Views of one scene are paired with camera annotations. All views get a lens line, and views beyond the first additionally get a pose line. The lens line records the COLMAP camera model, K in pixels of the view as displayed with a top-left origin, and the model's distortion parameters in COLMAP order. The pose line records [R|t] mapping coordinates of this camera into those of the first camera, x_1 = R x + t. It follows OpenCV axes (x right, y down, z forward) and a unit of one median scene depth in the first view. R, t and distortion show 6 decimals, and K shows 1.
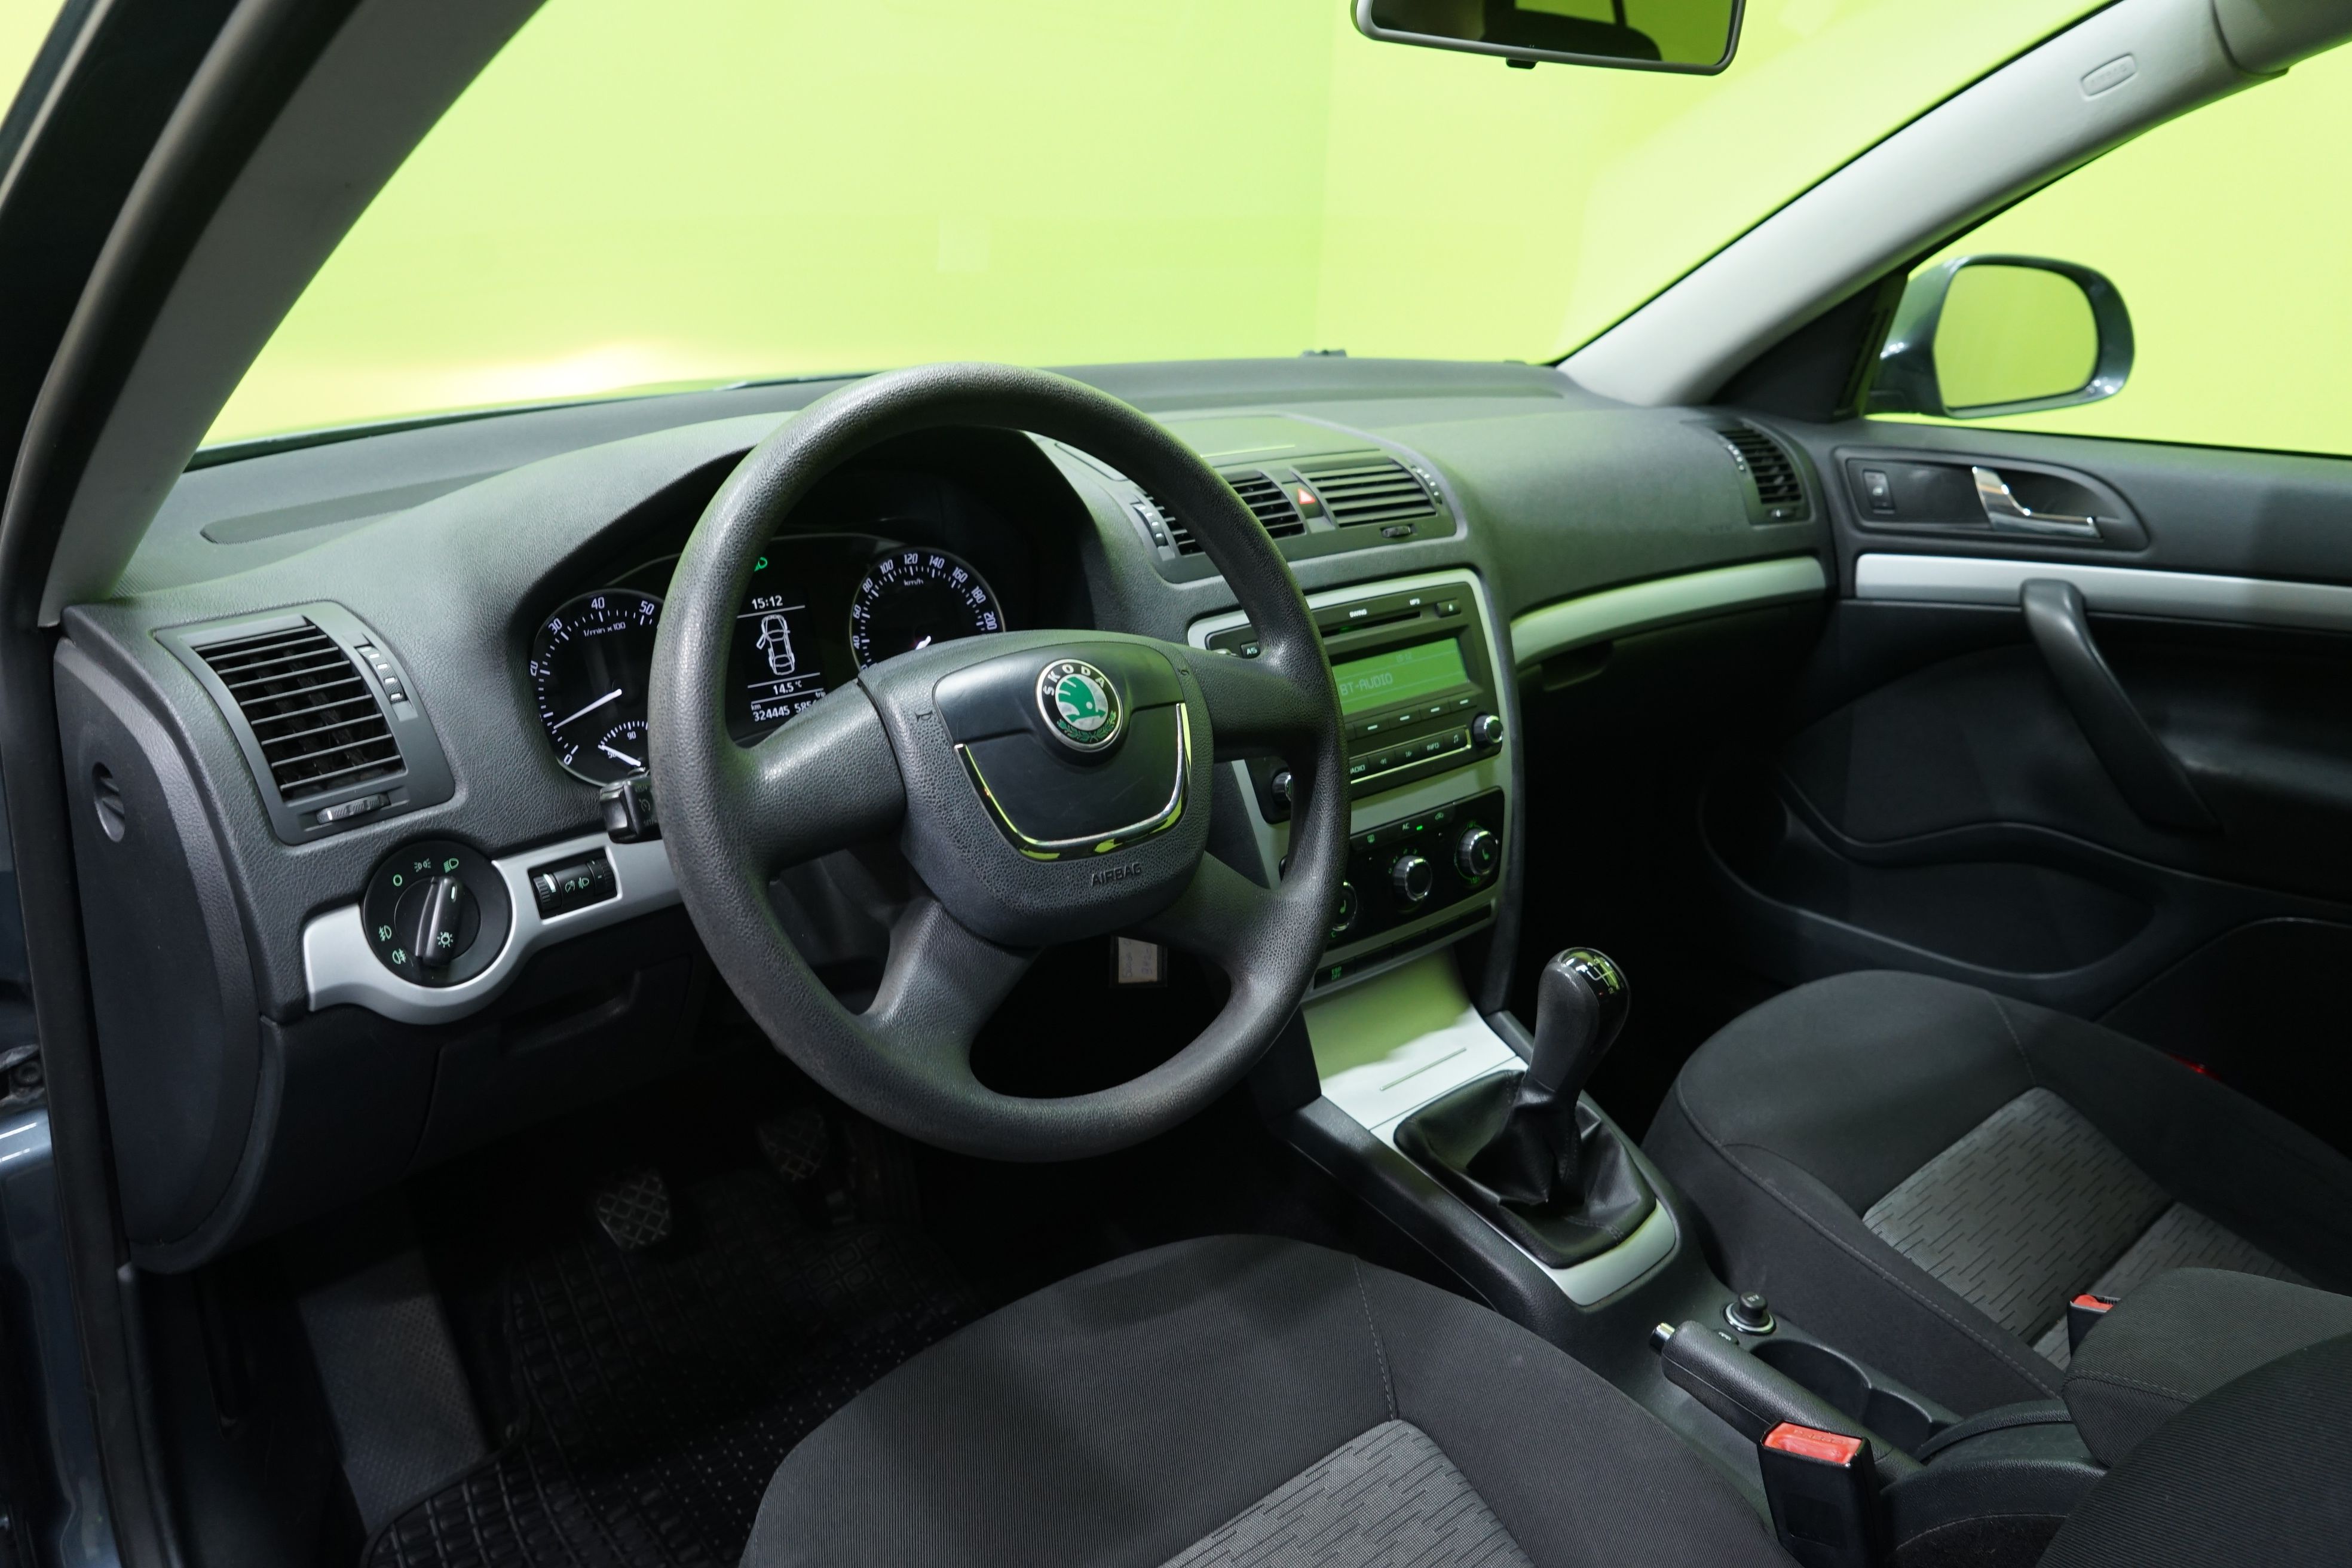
lens RADIAL K [[1608.1, 0, 1175.3], [0, 1608.1, 785.4], [0, 0, 1]] dist [-0.005317, 0.001897]
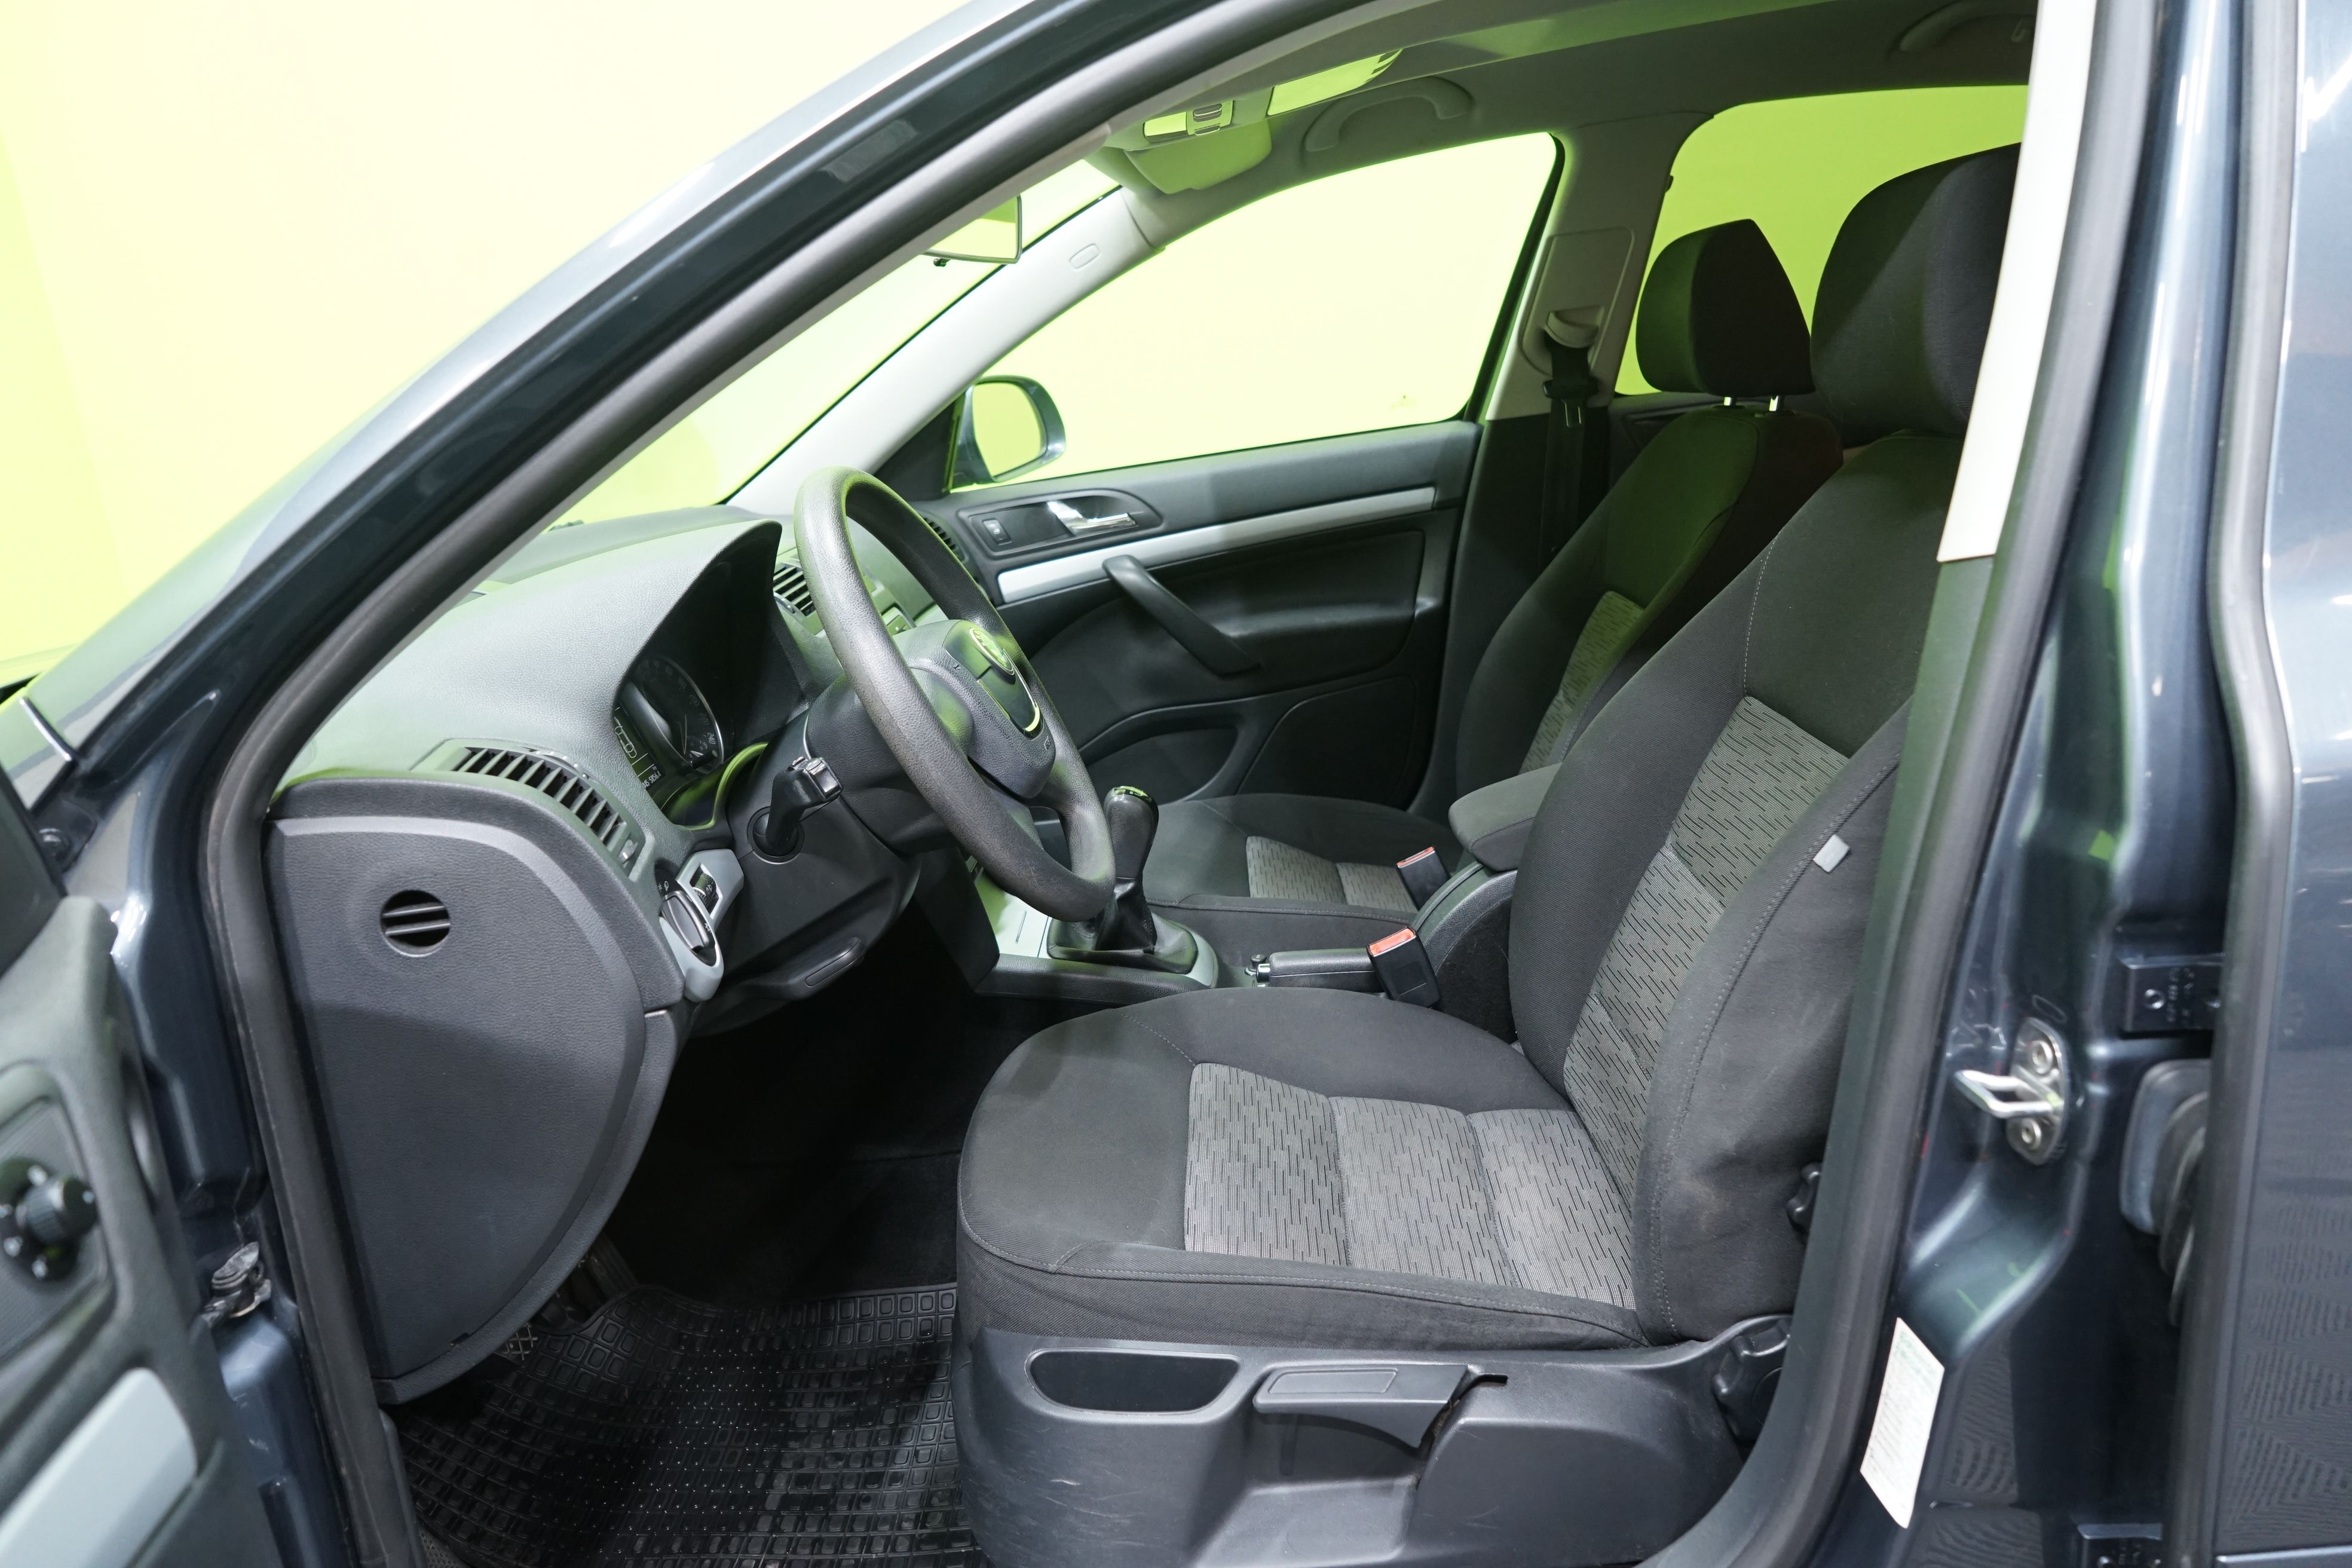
lens RADIAL K [[1639.4, 0, 1176.6], [0, 1639.4, 783.5], [0, 0, 1]] dist [-0.000173, -0.000456]
pose [[0.646230, -0.288616, 0.706462, -0.635523], [0.375748, 0.926075, 0.034624, 0.047332], [-0.664229, 0.243076, 0.706904, -0.143603]]
